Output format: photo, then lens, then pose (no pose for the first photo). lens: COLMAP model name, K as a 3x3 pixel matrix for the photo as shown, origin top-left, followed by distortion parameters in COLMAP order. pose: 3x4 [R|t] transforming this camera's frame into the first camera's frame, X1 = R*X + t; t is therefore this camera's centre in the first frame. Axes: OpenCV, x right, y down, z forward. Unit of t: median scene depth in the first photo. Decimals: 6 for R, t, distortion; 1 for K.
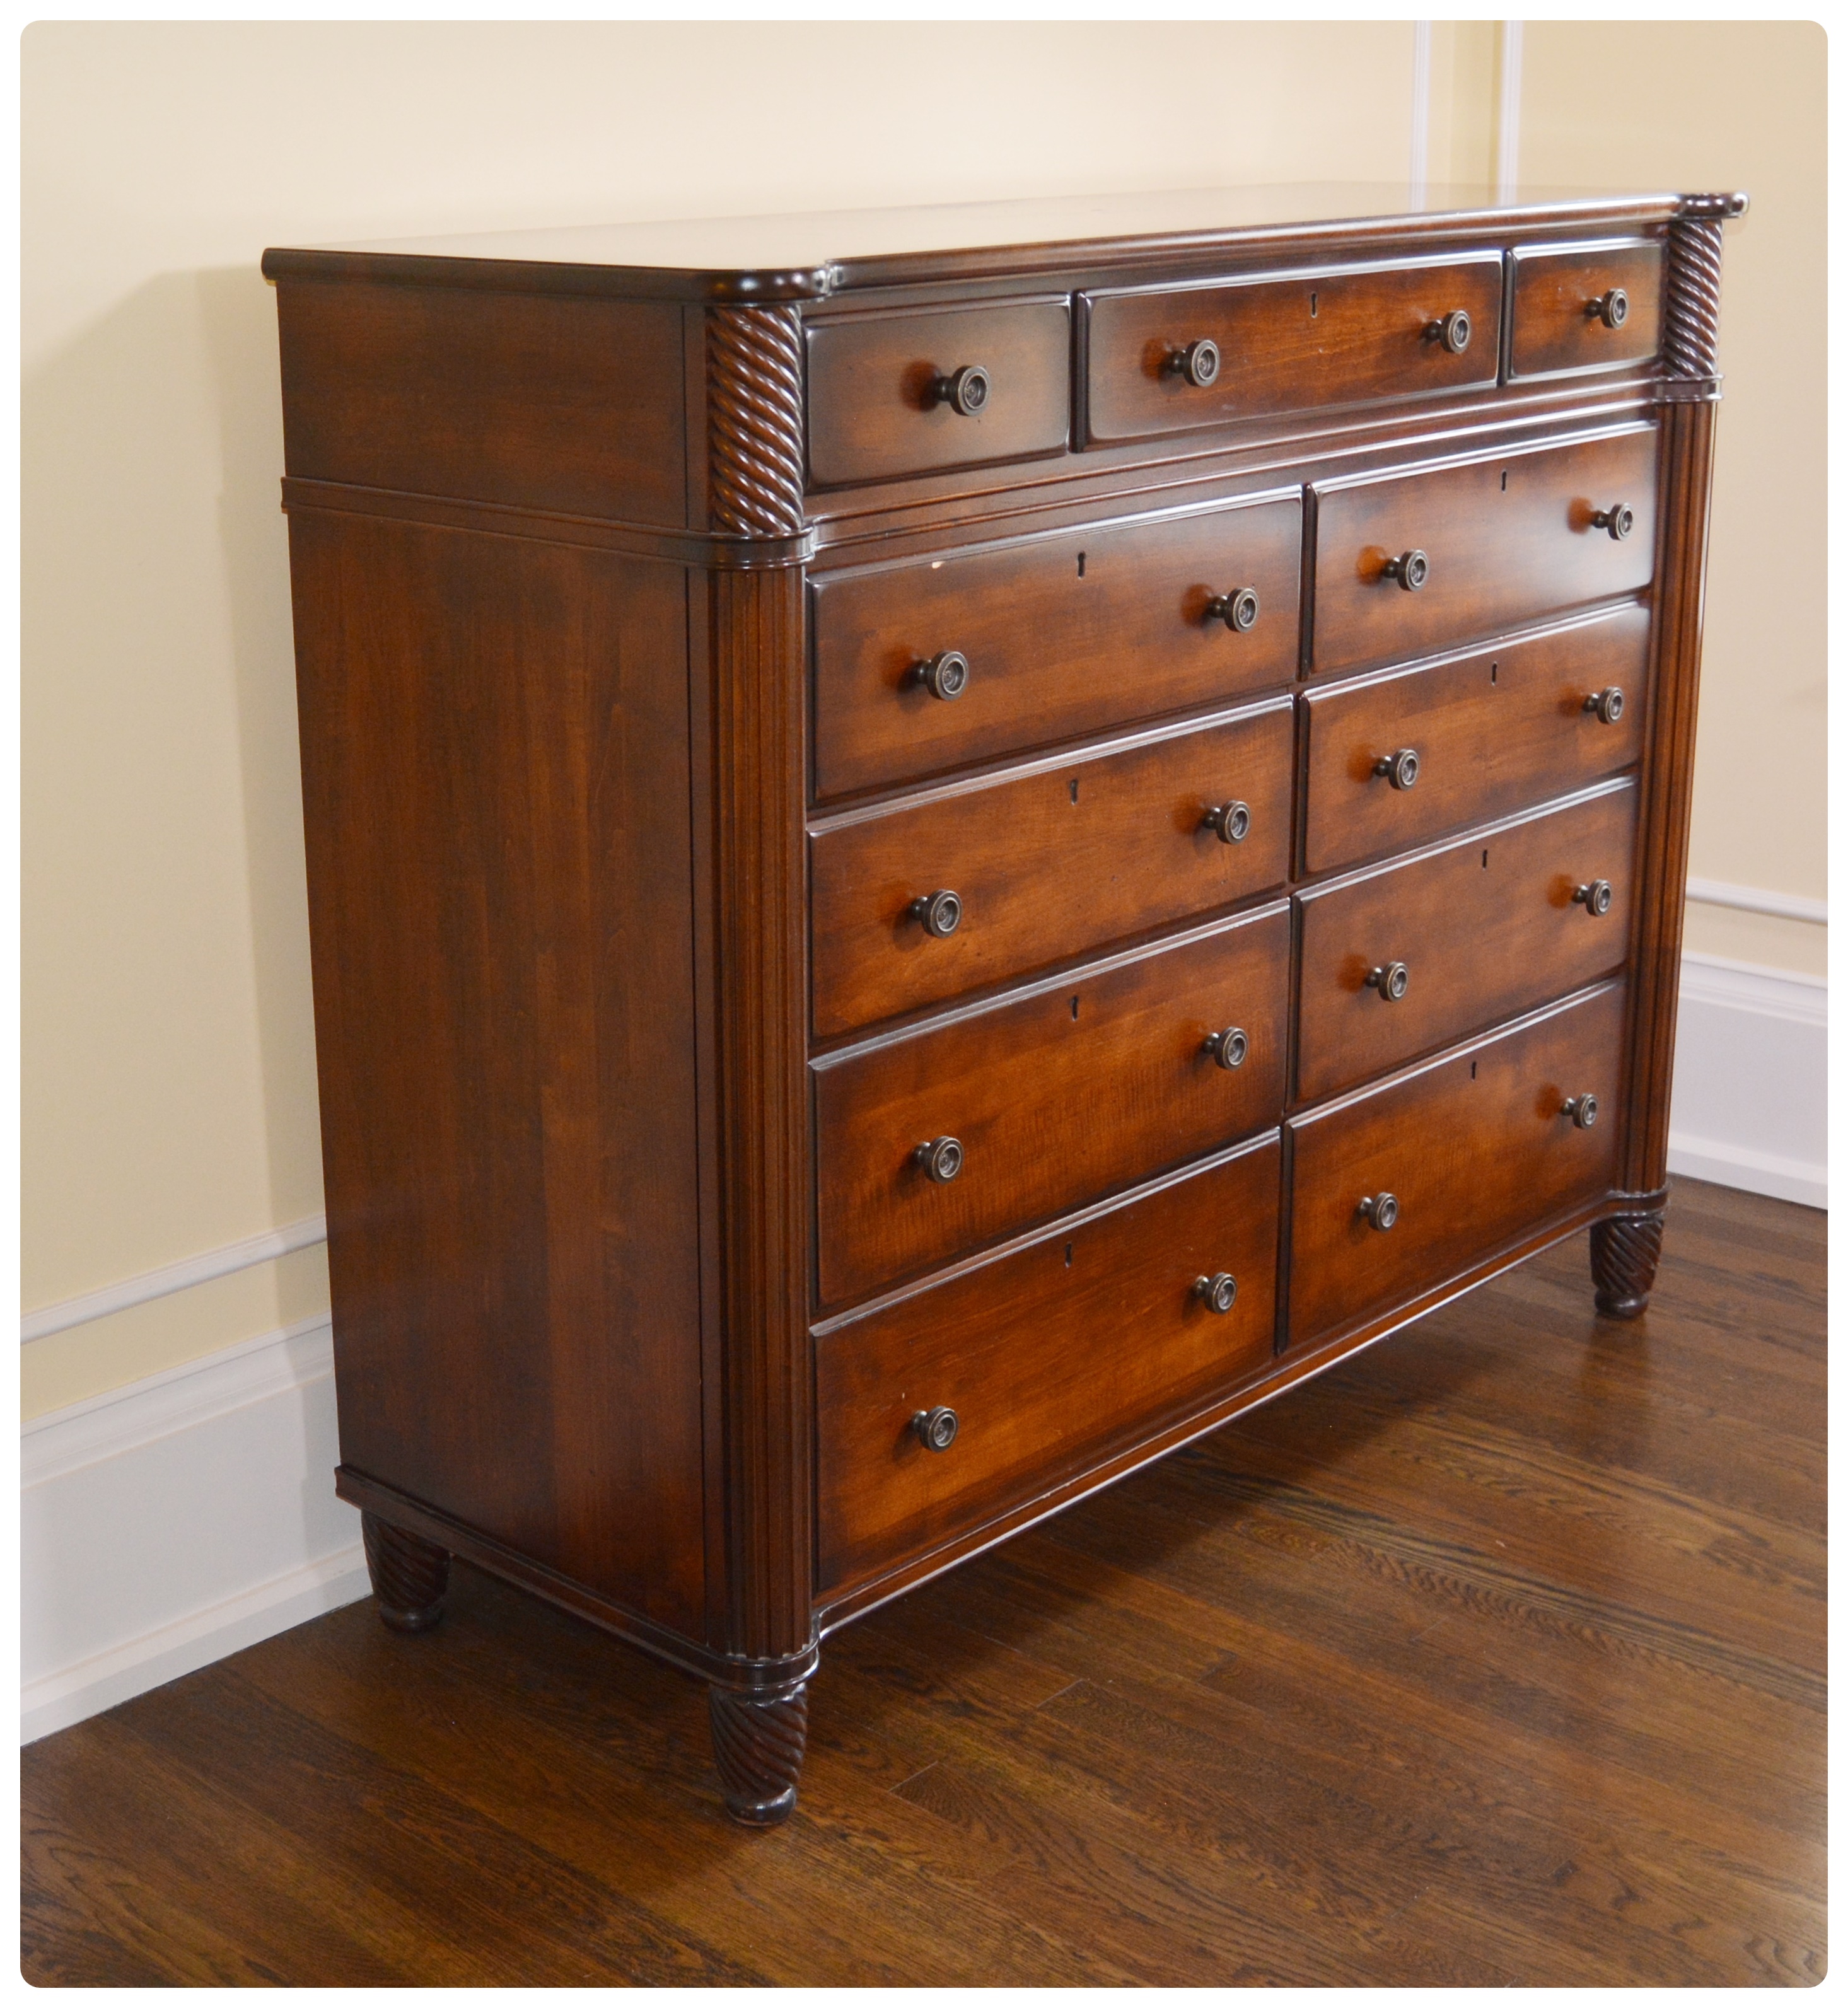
lens RADIAL K [[3178.7, 0, 993.4], [0, 3178.7, 925.1], [0, 0, 1]] dist [-0.050781, -0.002382]
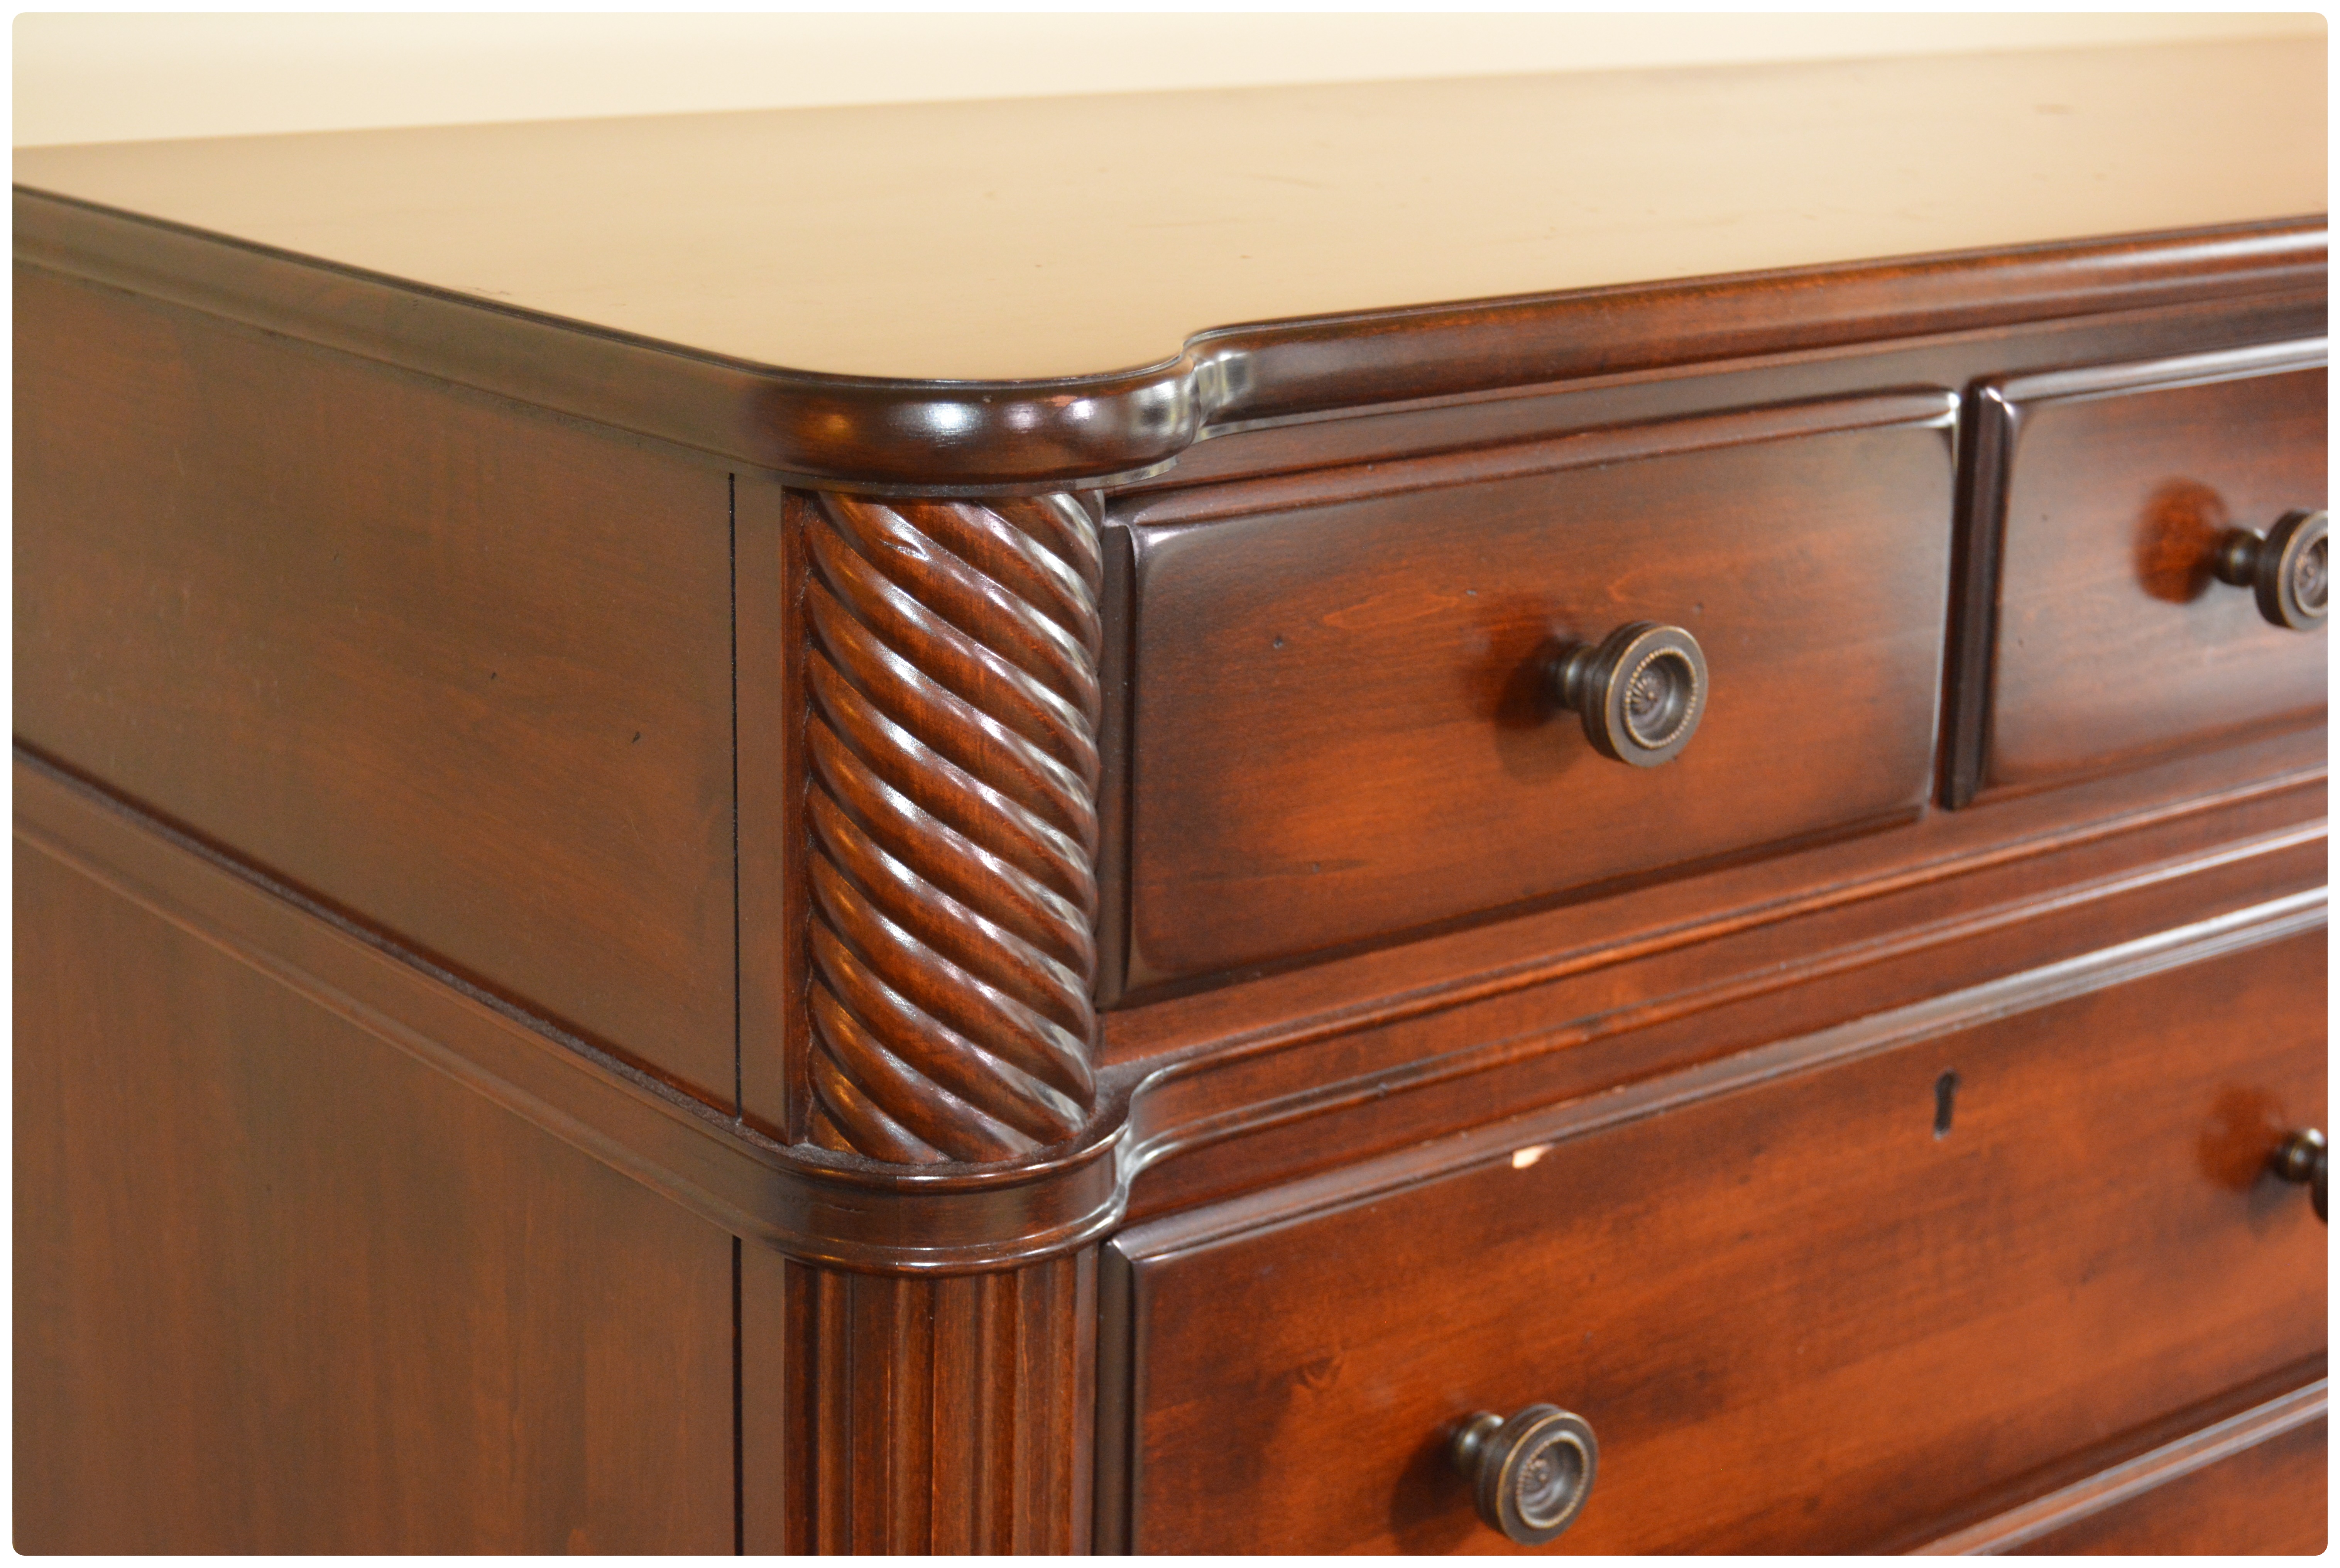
lens RADIAL K [[3828.8, 0, 1170.0], [0, 3828.8, 784.0], [0, 0, 1]] dist [-0.024896, -0.153826]
pose [[0.982283, 0.062859, -0.176545, 0.013705], [-0.065611, 0.997797, -0.009787, -0.127919], [0.175541, 0.021197, 0.984244, 0.491573]]
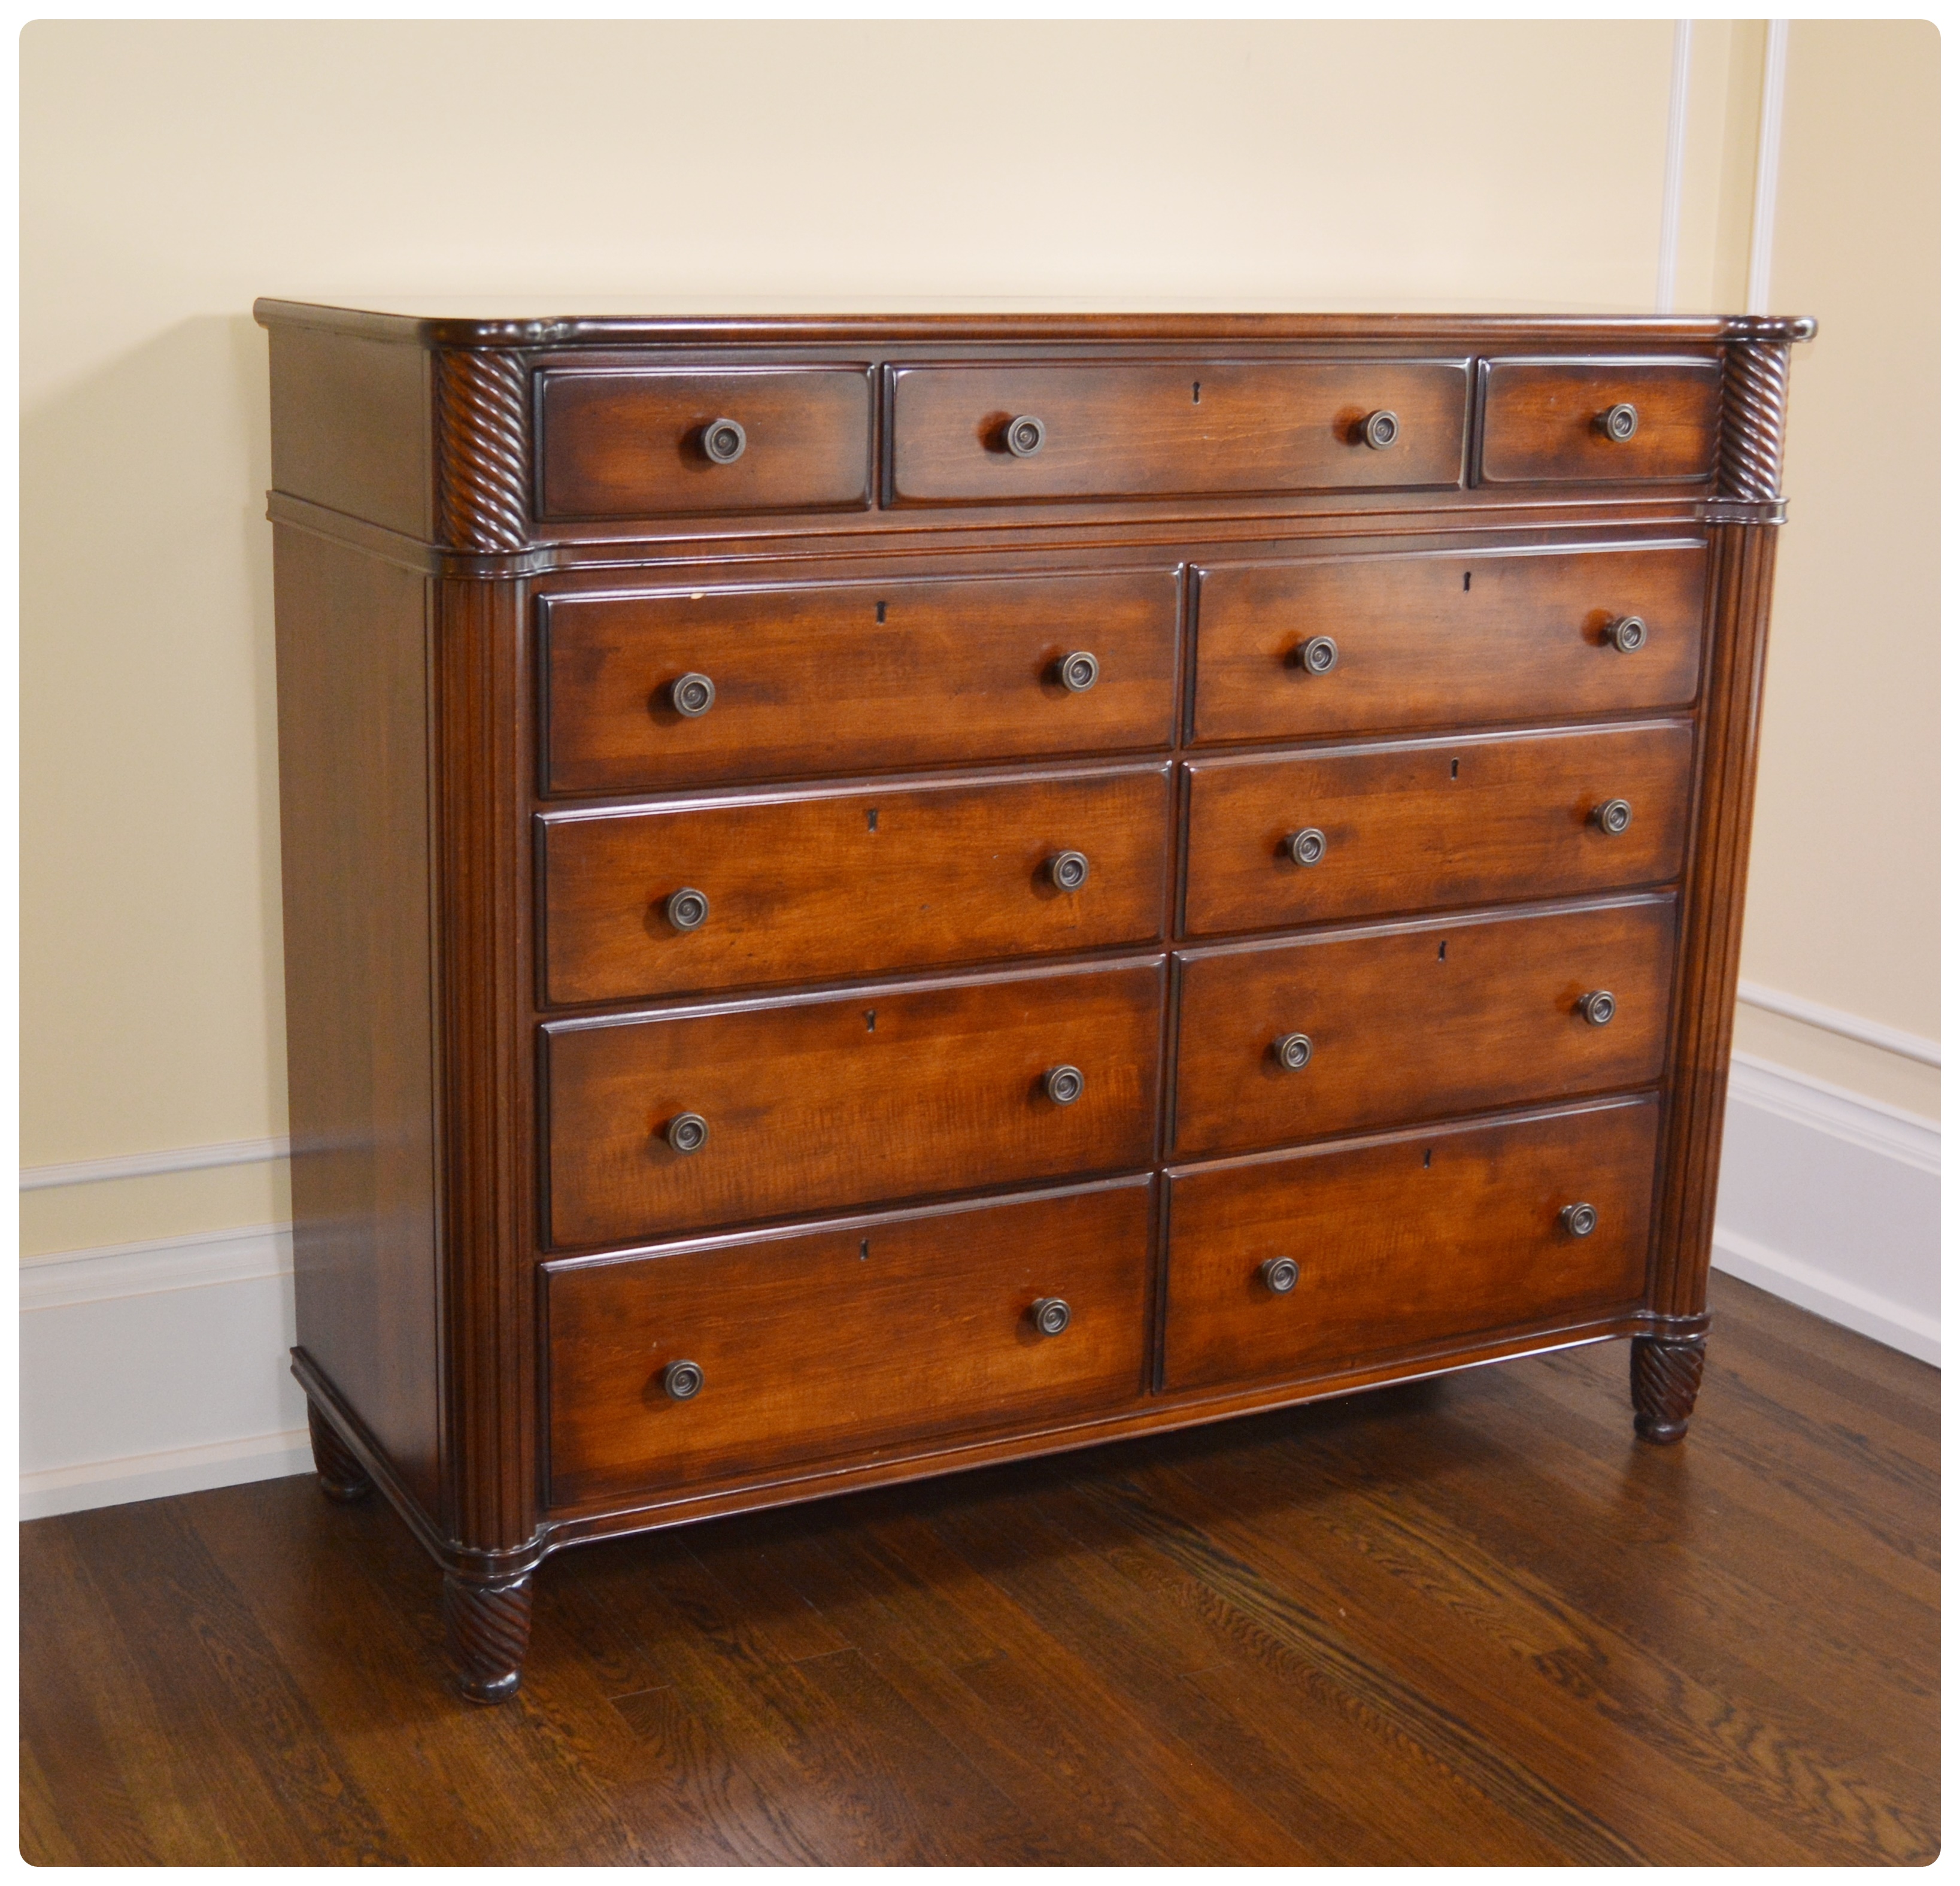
lens RADIAL K [[3105.9, 0, 980.0], [0, 3105.9, 943.0], [0, 0, 1]] dist [-0.058202, -0.015096]
pose [[0.933982, 0.109182, -0.340230, 0.396405], [-0.120722, 0.992603, -0.012867, 0.008525], [0.336308, 0.053091, 0.940254, 0.011974]]
